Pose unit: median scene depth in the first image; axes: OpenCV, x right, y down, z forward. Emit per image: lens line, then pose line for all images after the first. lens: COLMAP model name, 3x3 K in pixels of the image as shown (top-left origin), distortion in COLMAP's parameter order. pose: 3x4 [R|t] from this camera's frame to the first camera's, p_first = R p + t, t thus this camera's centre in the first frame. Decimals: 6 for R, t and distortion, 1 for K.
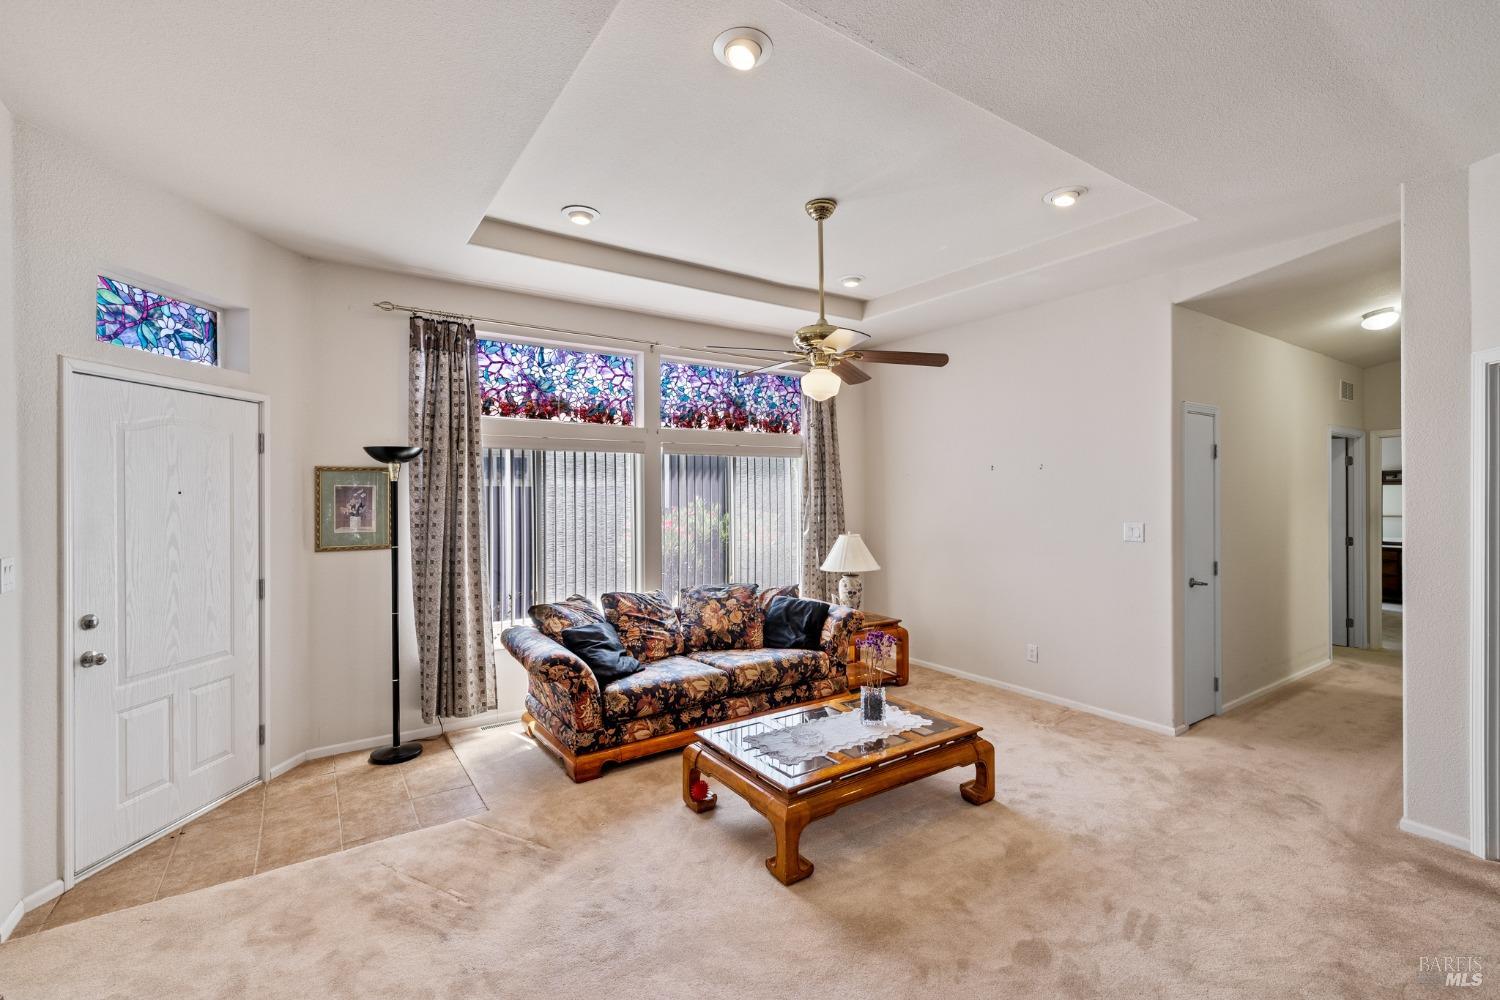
lens RADIAL K [[652.1, 0, 750.0], [0, 652.1, 500.0], [0, 0, 1]] dist [0.002365, 0.000352]
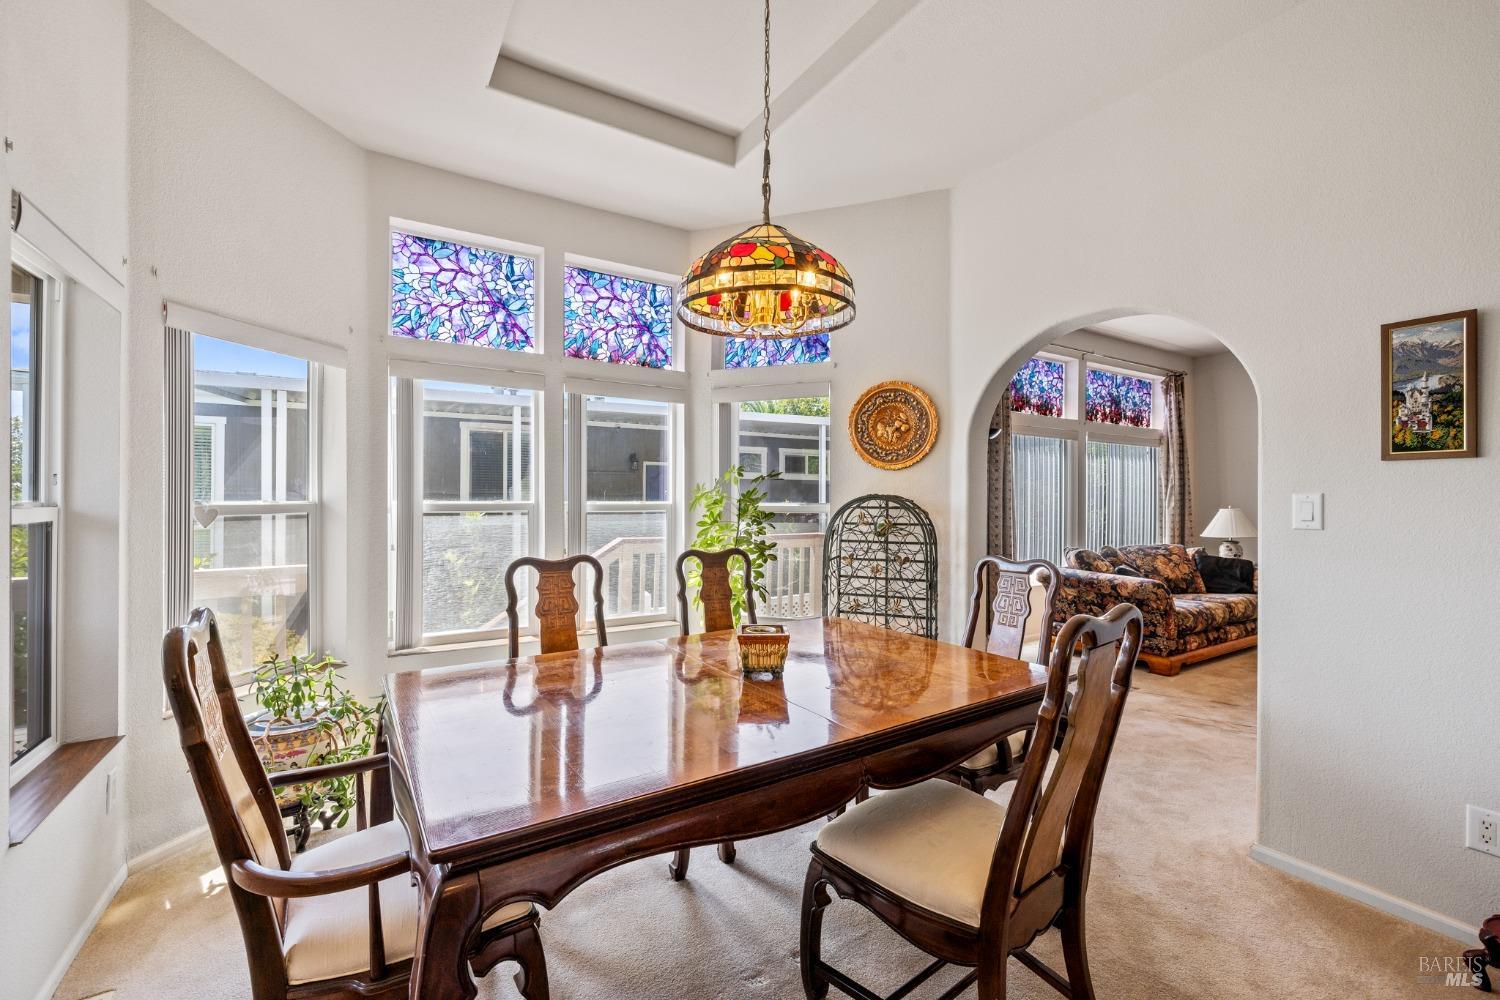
lens RADIAL K [[633.2, 0, 750.0], [0, 633.2, 500.0], [0, 0, 1]] dist [0.000367, 0.000054]
pose [[0.999116, 0.010327, -0.040760, -0.772036], [-0.010815, 0.999872, -0.011766, 0.067015], [0.040633, 0.012196, 0.999100, -0.246850]]
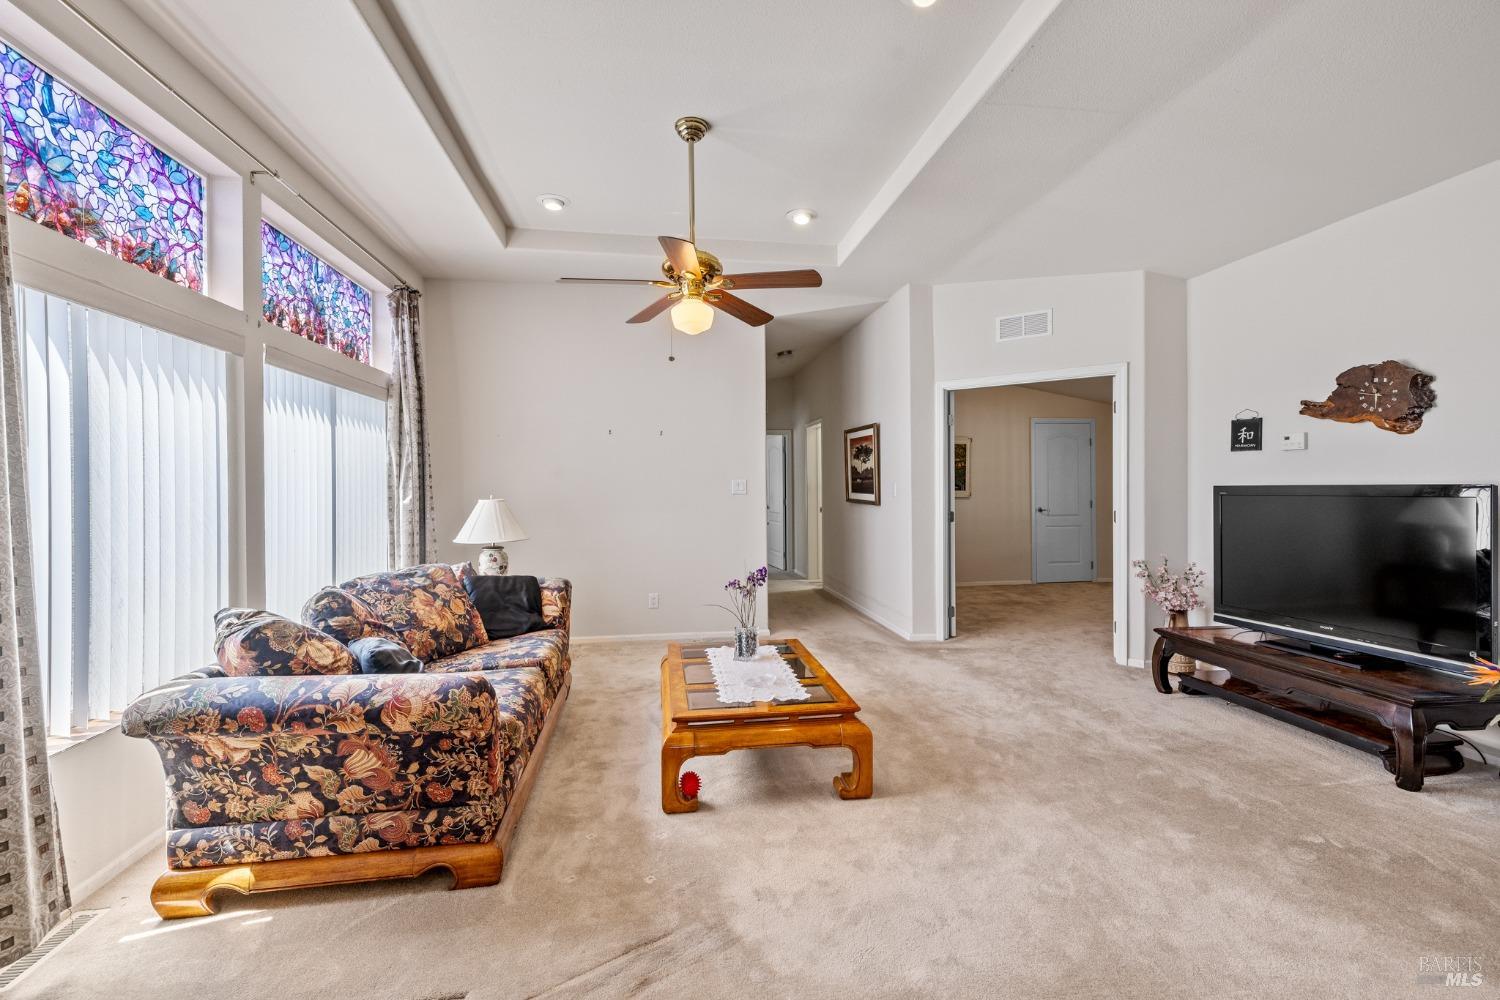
lens RADIAL K [[653.7, 0, 748.3], [0, 653.7, 490.6], [0, 0, 1]] dist [0.001560, 0.000838]
pose [[0.438260, -0.001851, 0.898846, -0.502668], [0.015260, 0.999869, -0.005381, 0.057104], [-0.898719, 0.016075, 0.438231, 0.374901]]
